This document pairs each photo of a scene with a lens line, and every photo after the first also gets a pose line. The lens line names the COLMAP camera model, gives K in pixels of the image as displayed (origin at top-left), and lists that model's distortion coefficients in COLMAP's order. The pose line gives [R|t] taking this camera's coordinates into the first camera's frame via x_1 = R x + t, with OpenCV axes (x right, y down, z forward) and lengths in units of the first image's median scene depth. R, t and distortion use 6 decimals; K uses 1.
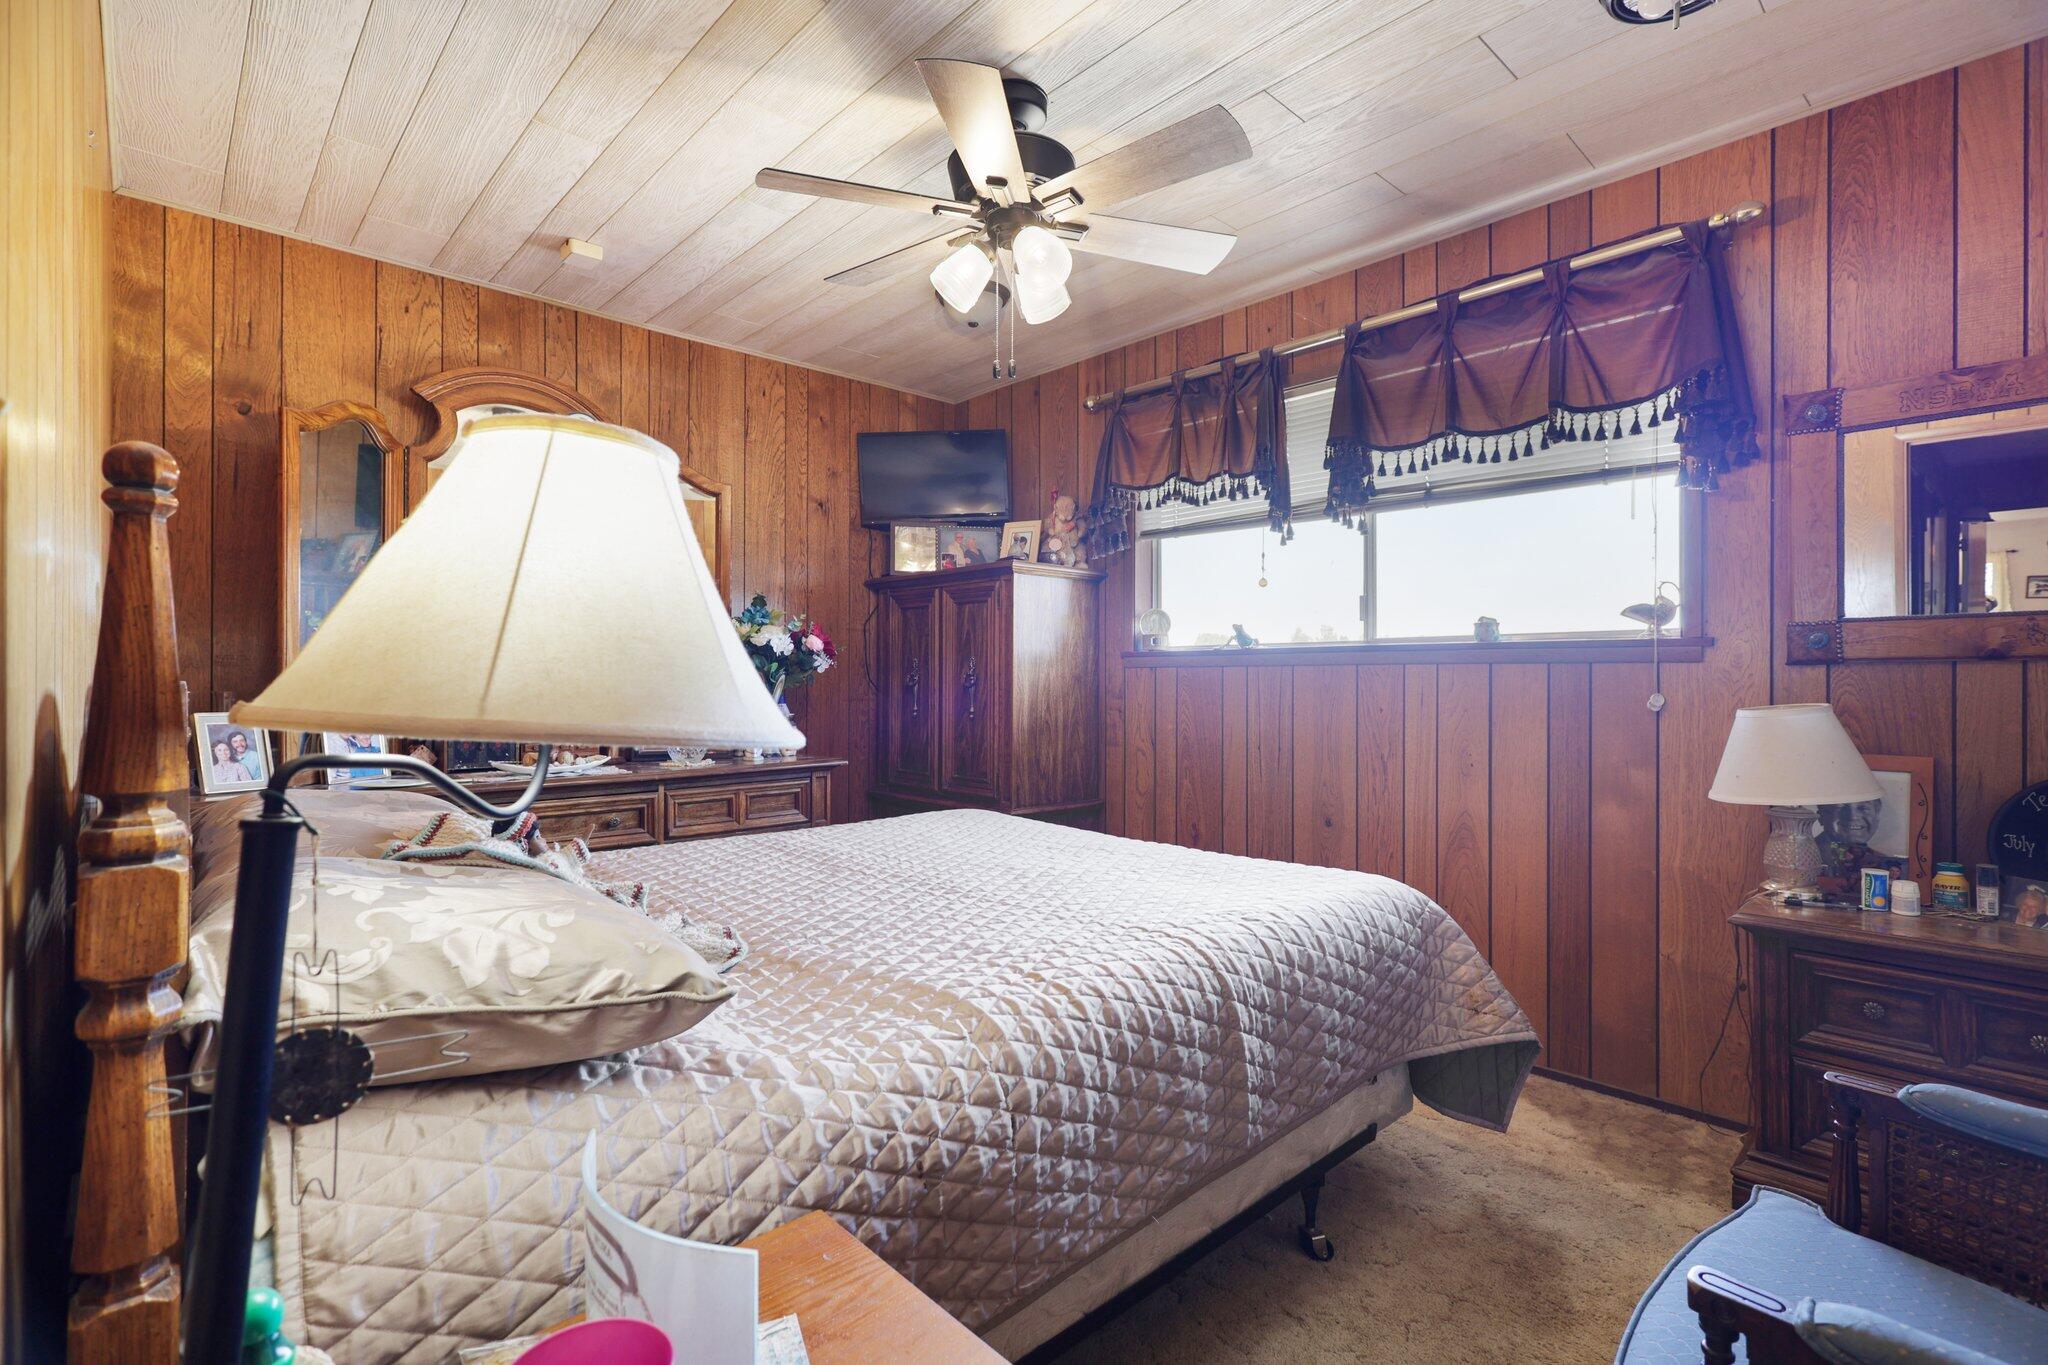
lens RADIAL K [[948.6, 0, 1021.2], [0, 948.6, 685.5], [0, 0, 1]] dist [0.002220, 0.000821]
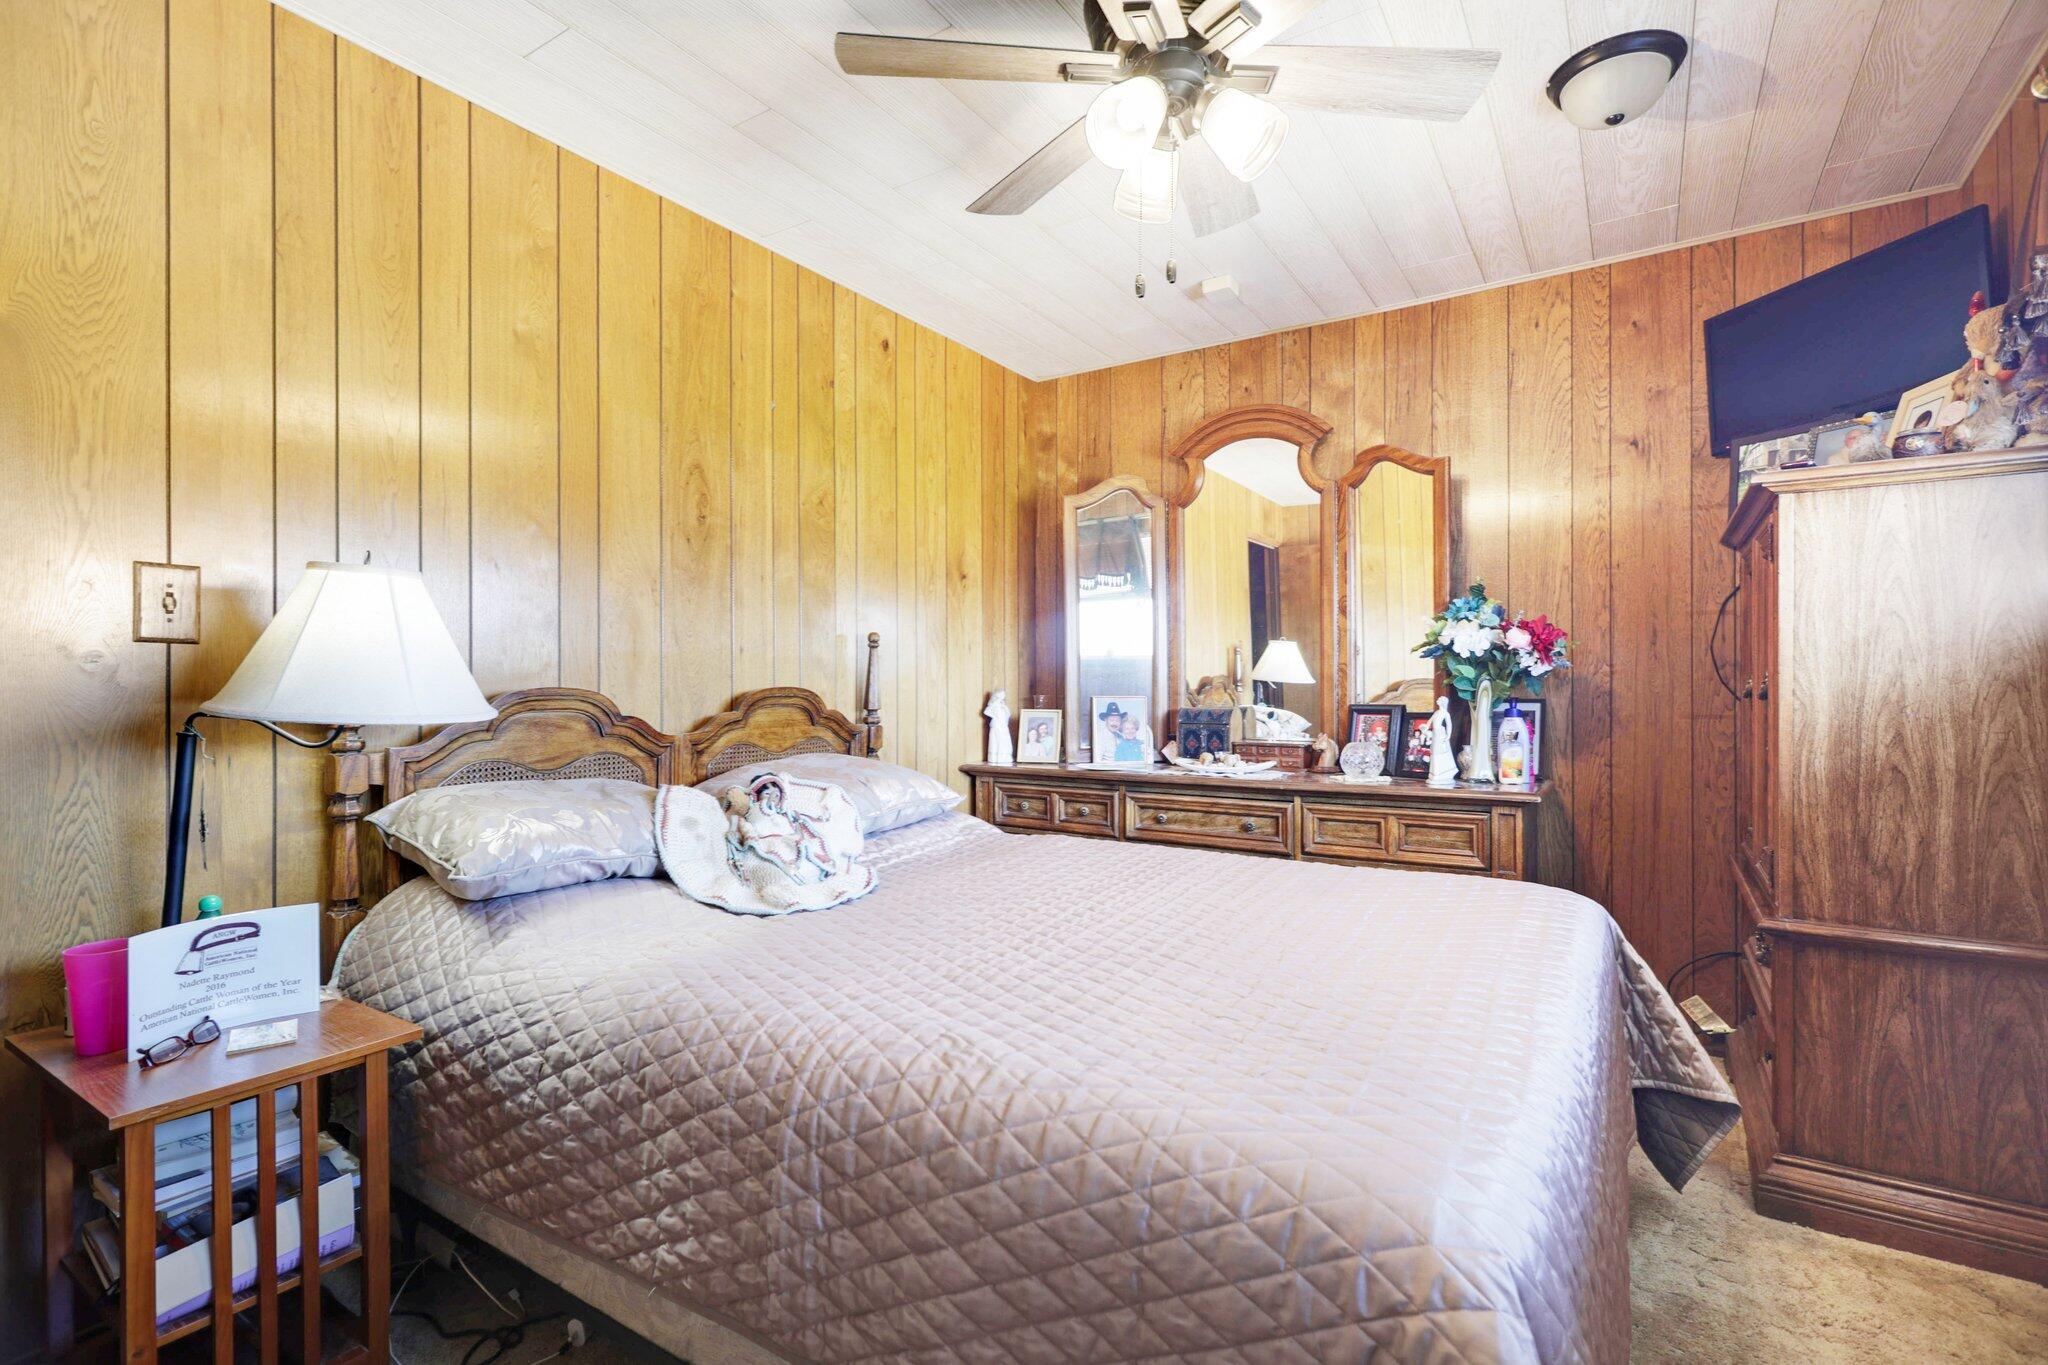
lens RADIAL K [[948.6, 0, 1024.1], [0, 948.6, 678.6], [0, 0, 1]] dist [0.002220, 0.000821]
pose [[0.252721, -0.008492, -0.967502, 0.420691], [-0.001794, 0.999956, -0.009245, -0.004638], [0.967537, 0.004072, 0.252695, 0.423170]]
